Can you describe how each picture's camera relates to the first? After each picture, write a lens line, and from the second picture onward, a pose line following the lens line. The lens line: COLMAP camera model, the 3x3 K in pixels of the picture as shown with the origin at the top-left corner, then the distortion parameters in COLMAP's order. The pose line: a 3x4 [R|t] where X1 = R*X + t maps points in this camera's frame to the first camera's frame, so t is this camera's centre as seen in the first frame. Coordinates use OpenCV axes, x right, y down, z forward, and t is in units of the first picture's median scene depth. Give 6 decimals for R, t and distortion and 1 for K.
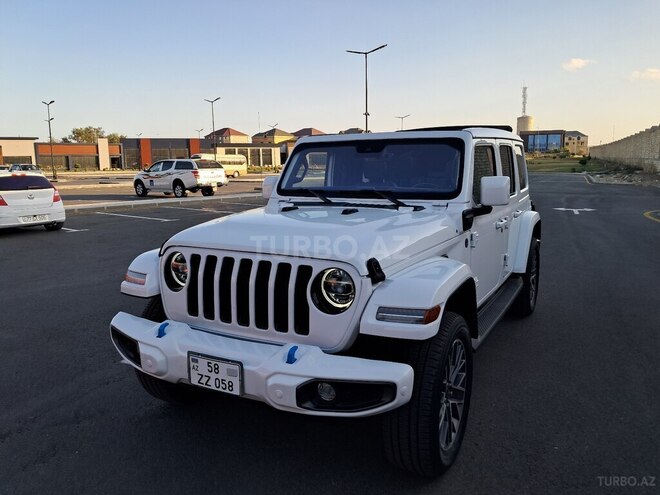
lens RADIAL K [[524.1, 0, 333.3], [0, 524.1, 235.7], [0, 0, 1]] dist [0.029126, 0.001564]
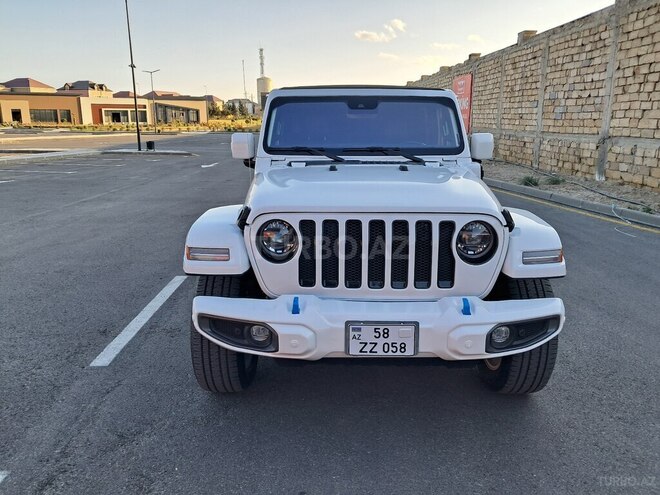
lens RADIAL K [[520.2, 0, 332.5], [0, 520.2, 236.0], [0, 0, 1]] dist [0.008125, -0.001649]
pose [[0.887616, -0.090842, 0.451538, -0.589000], [0.055556, 0.994316, 0.090829, -0.014791], [-0.457222, -0.055535, 0.887617, 0.164531]]
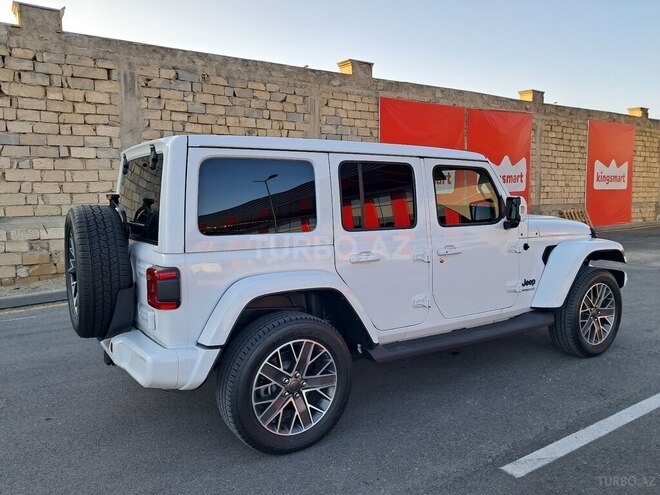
lens RADIAL K [[527.4, 0, 331.5], [0, 527.4, 257.9], [0, 0, 1]] dist [0.003047, -0.003437]
pose [[-0.868766, -0.044379, 0.493230, -0.415960], [0.088408, 0.966079, 0.242644, -0.383778], [-0.487267, 0.254407, -0.835373, 2.864860]]
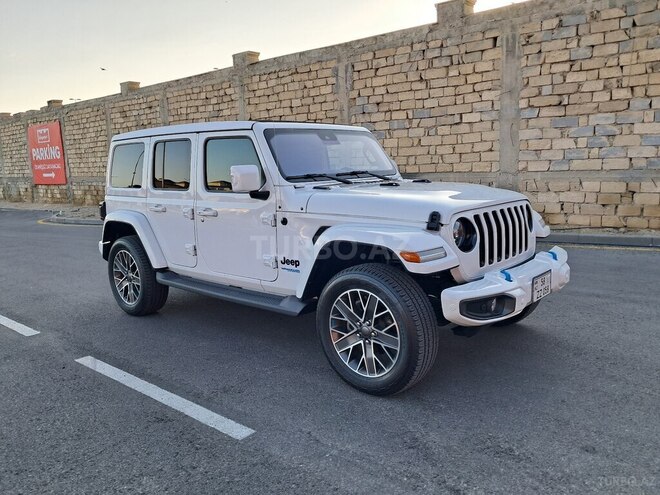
lens RADIAL K [[519.2, 0, 330.0], [0, 519.2, 247.5], [0, 0, 1]] dist [0.043531, -0.038495]
pose [[0.250943, -0.158756, 0.954895, -1.372636], [0.173419, 0.977873, 0.117003, -0.080677], [-0.952341, 0.136236, 0.272922, 0.933898]]
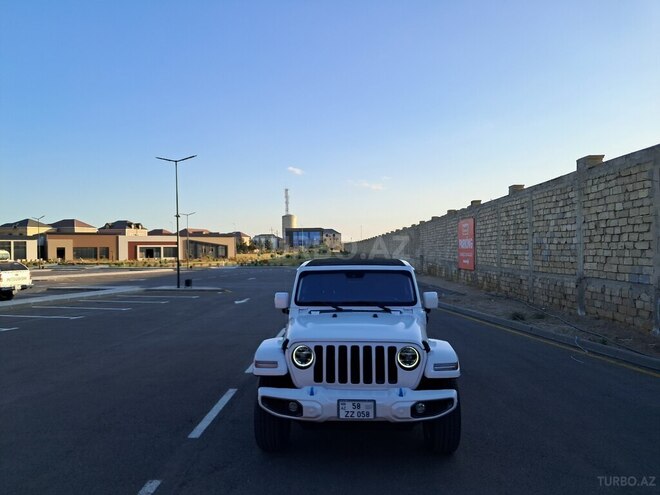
lens RADIAL K [[519.2, 0, 330.0], [0, 519.2, 247.5], [0, 0, 1]] dist [0.043531, -0.038495]
pose [[0.908152, 0.004764, 0.418613, -0.880617], [0.058866, 0.988547, -0.138956, -0.041233], [-0.414481, 0.150835, 0.897471, -0.561473]]
